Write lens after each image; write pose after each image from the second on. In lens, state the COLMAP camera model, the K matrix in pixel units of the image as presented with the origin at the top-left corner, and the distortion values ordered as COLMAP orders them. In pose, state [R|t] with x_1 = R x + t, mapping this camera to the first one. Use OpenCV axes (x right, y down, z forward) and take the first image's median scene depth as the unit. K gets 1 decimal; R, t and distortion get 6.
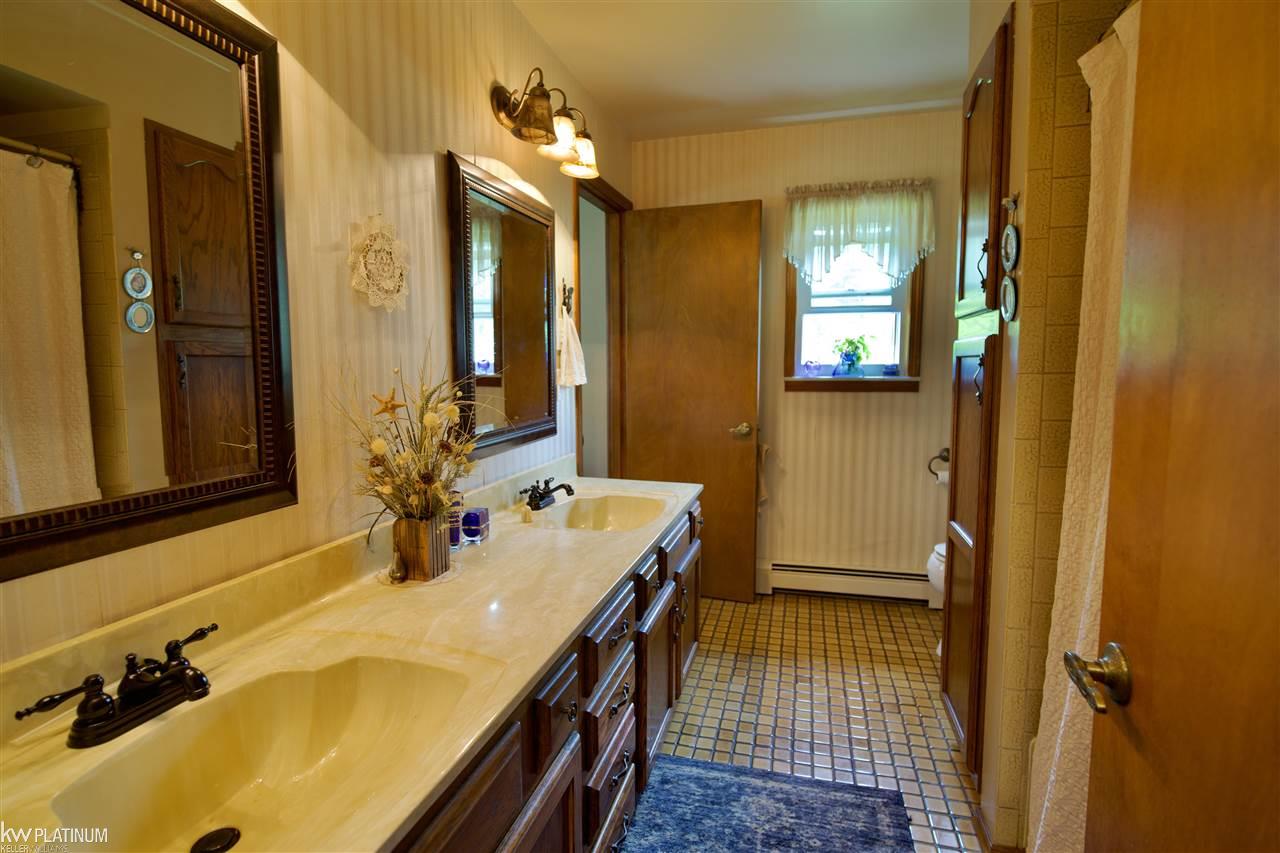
lens RADIAL K [[619.0, 0, 643.6], [0, 619.0, 417.9], [0, 0, 1]] dist [-0.004971, -0.000444]
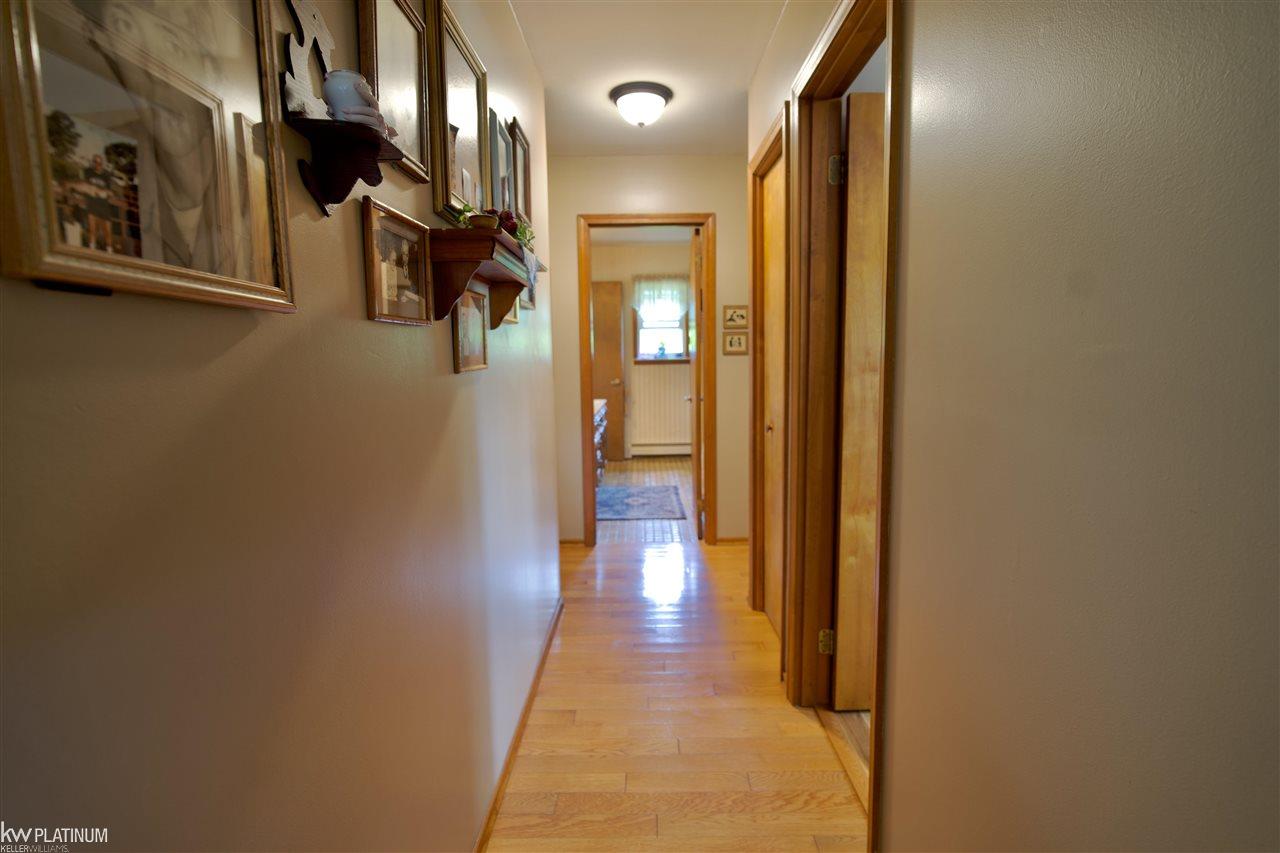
lens RADIAL K [[619.0, 0, 637.8], [0, 619.0, 427.5], [0, 0, 1]] dist [-0.004971, -0.000444]
pose [[0.966957, -0.041947, 0.251465, -0.336112], [0.036989, 0.999017, 0.024413, 0.130624], [-0.252241, -0.014305, 0.967559, -1.189463]]
